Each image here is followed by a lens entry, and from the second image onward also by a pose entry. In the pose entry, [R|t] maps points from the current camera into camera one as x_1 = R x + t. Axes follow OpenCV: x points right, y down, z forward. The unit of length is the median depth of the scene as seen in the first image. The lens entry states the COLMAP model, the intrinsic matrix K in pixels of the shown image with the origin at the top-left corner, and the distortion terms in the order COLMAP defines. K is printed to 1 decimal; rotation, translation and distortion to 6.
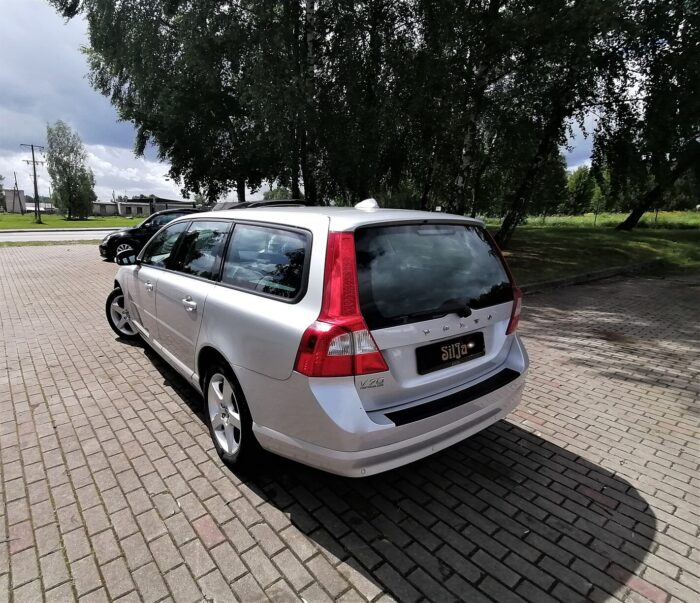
lens RADIAL K [[412.9, 0, 309.1], [0, 412.9, 298.5], [0, 0, 1]] dist [0.007906, 0.002248]
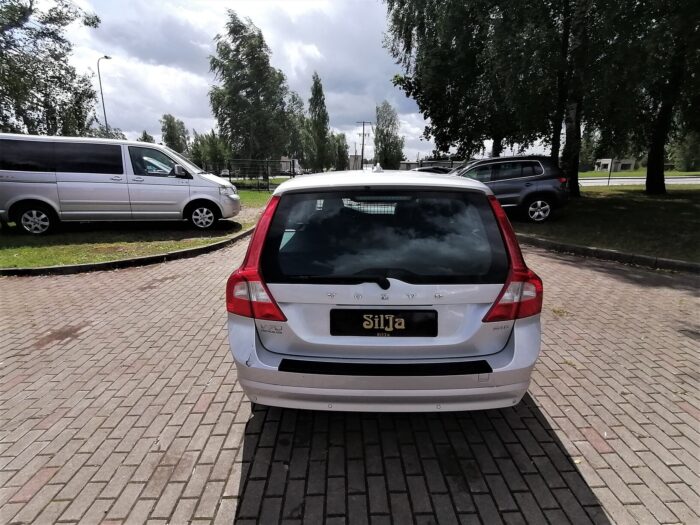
lens RADIAL K [[353.8, 0, 346.5], [0, 353.8, 263.5], [0, 0, 1]] dist [0.004669, -0.006279]
pose [[0.807119, 0.142171, -0.573015, 0.728816], [-0.111246, 0.989810, 0.088888, -0.071952], [0.579813, -0.007998, 0.814710, 0.274108]]
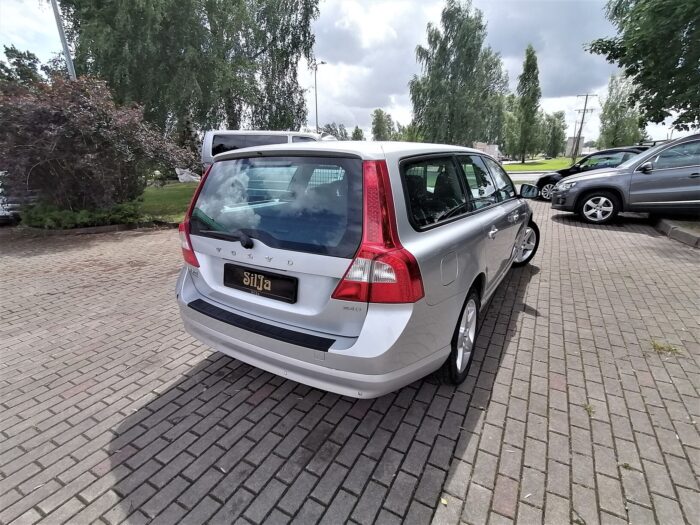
lens RADIAL K [[353.8, 0, 345.2], [0, 353.8, 262.3], [0, 0, 1]] dist [0.004669, -0.006279]
pose [[0.380316, 0.246174, -0.891492, 1.199399], [-0.169272, 0.966170, 0.194583, -0.126511], [0.909234, 0.076902, 0.409120, 0.827967]]
